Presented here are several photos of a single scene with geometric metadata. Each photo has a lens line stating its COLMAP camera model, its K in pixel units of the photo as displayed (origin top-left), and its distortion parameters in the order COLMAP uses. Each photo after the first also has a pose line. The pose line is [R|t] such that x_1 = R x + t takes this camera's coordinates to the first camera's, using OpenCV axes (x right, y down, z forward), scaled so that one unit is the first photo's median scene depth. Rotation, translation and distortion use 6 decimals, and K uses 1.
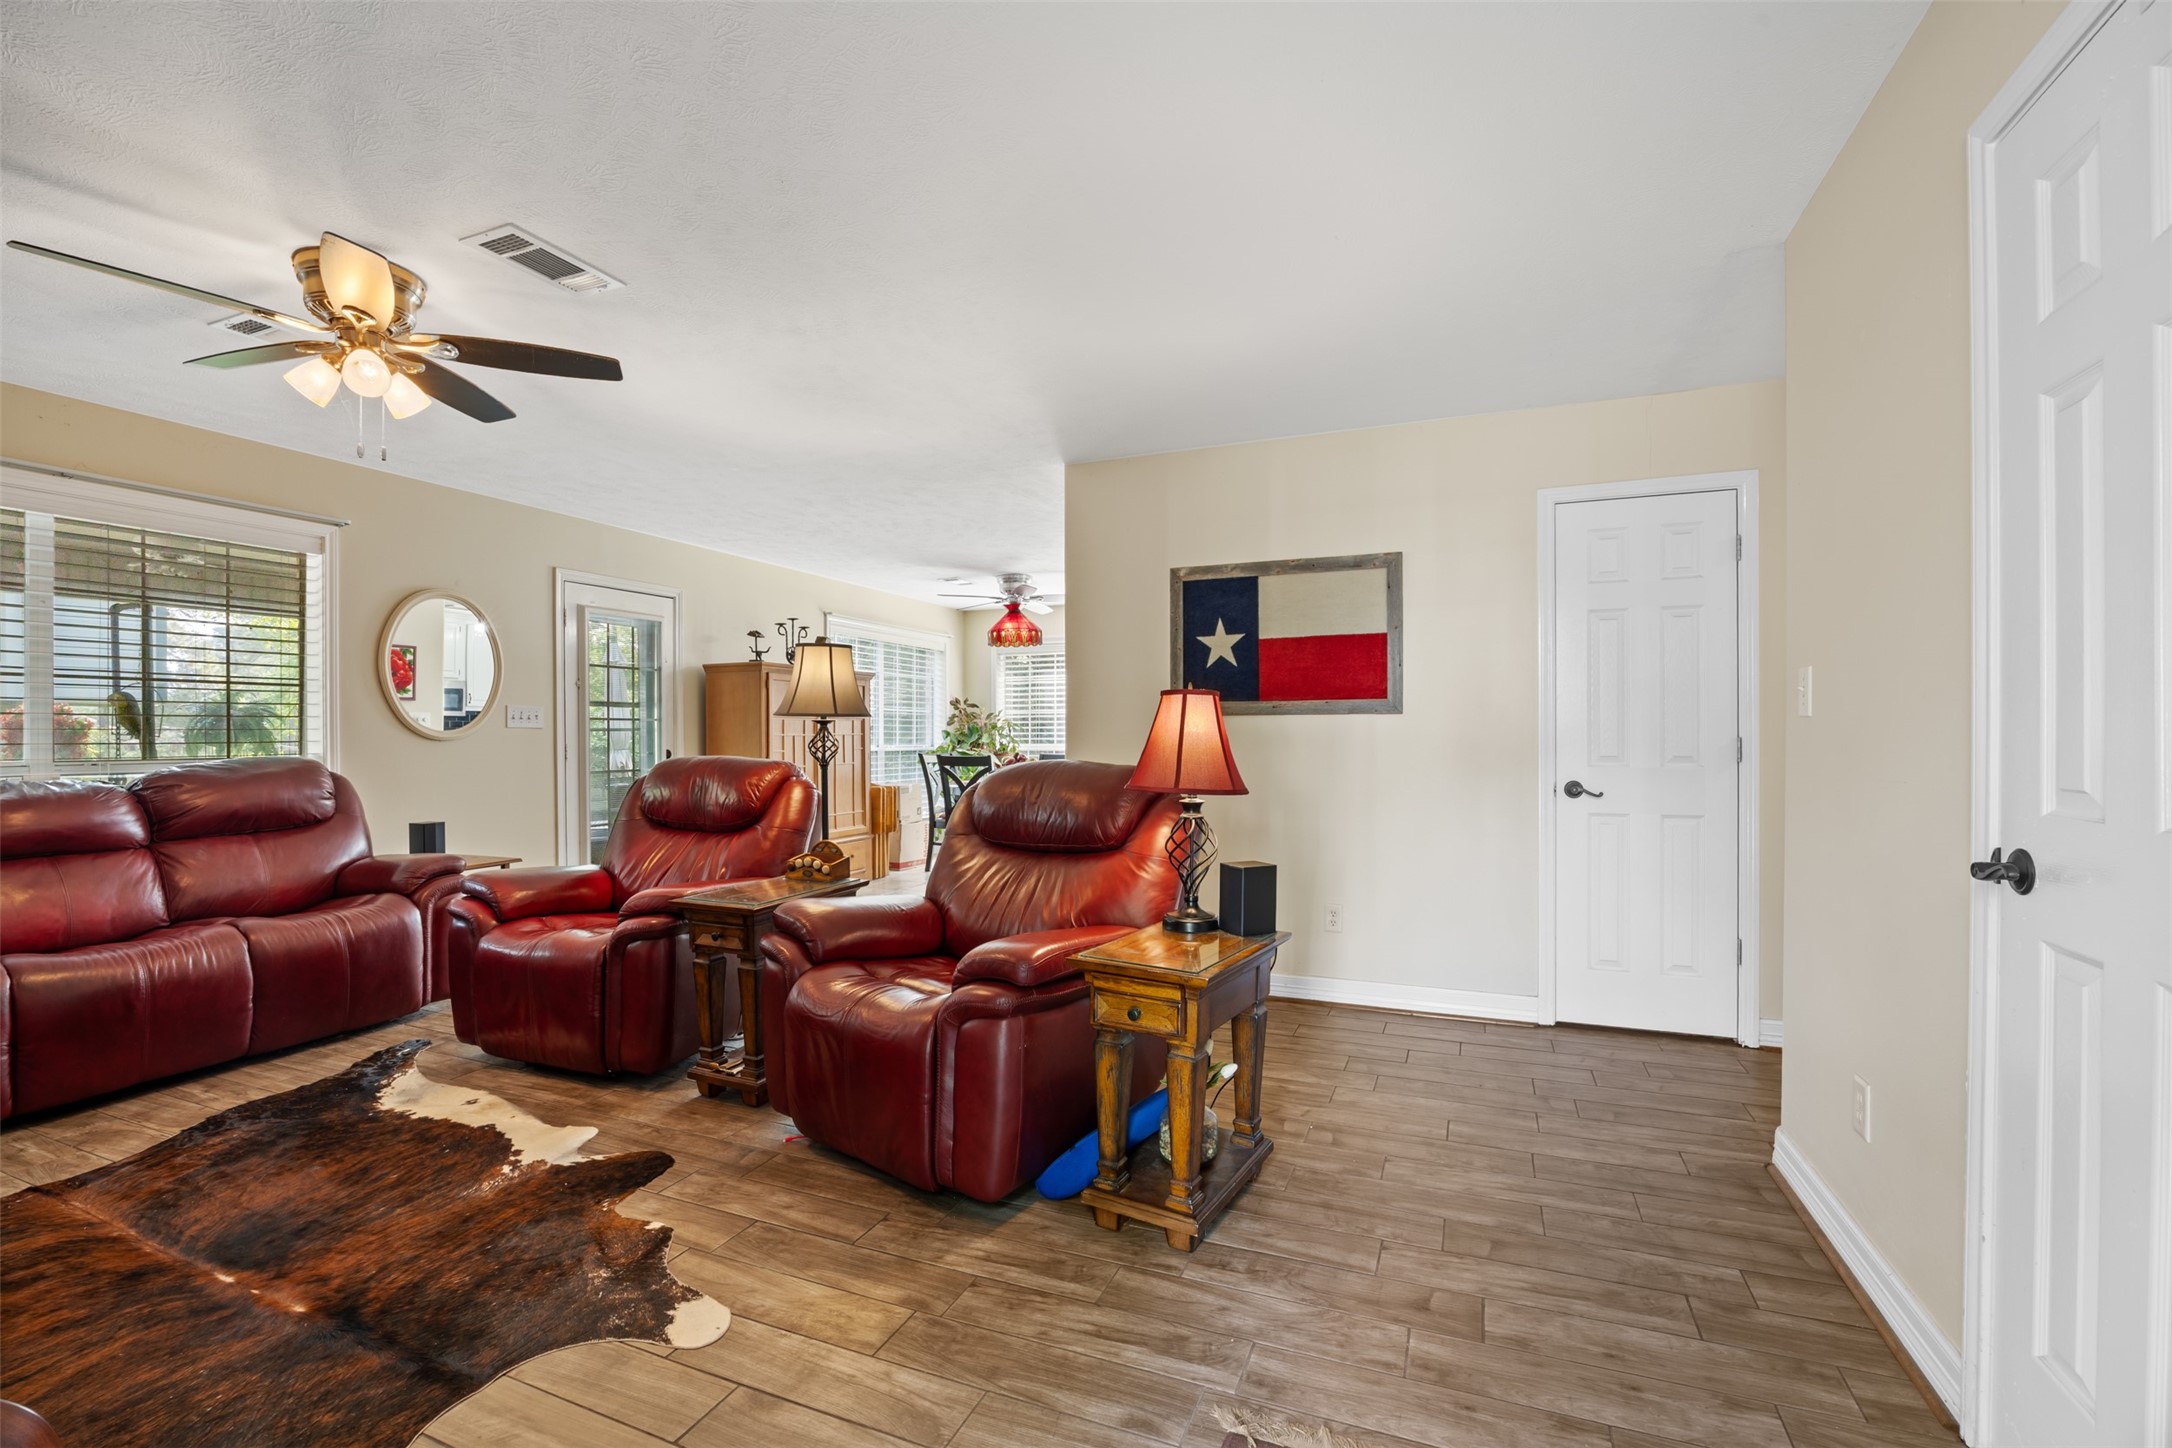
lens RADIAL K [[932.8, 0, 1081.8], [0, 932.8, 729.3], [0, 0, 1]] dist [-0.004669, -0.000173]
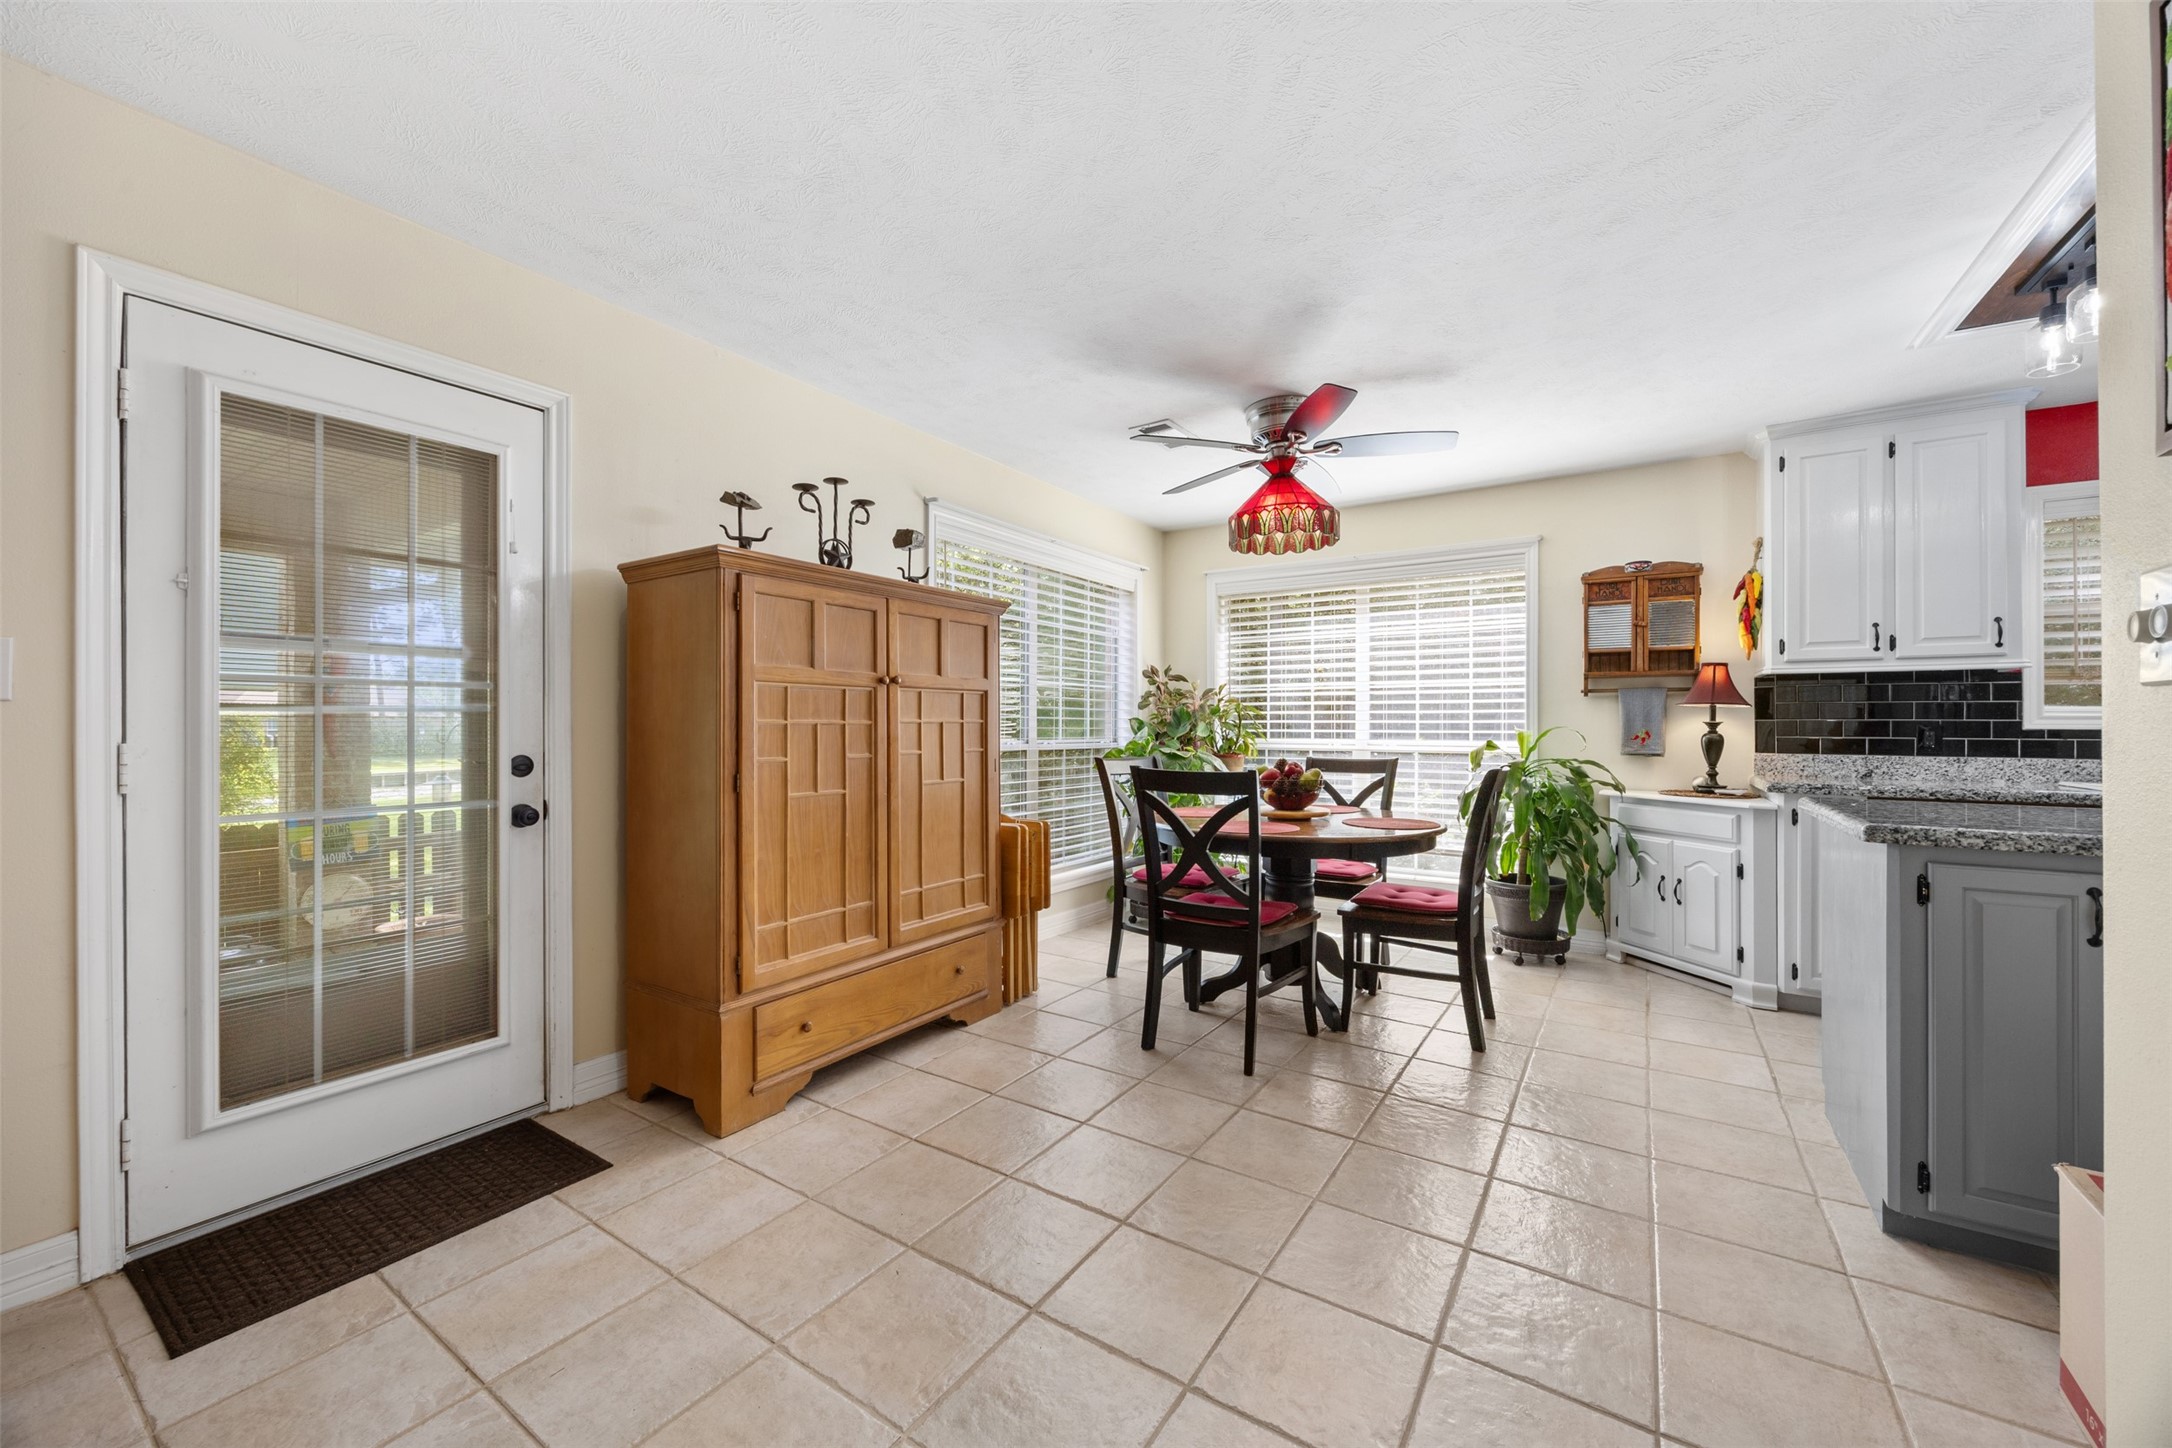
lens RADIAL K [[820.7, 0, 1088.4], [0, 820.7, 717.3], [0, 0, 1]] dist [-0.005276, 0.000989]
pose [[0.983247, 0.001900, -0.182269, -0.092904], [-0.002465, 0.999993, -0.002874, 0.004041], [0.182262, 0.003275, 0.983245, 0.542064]]
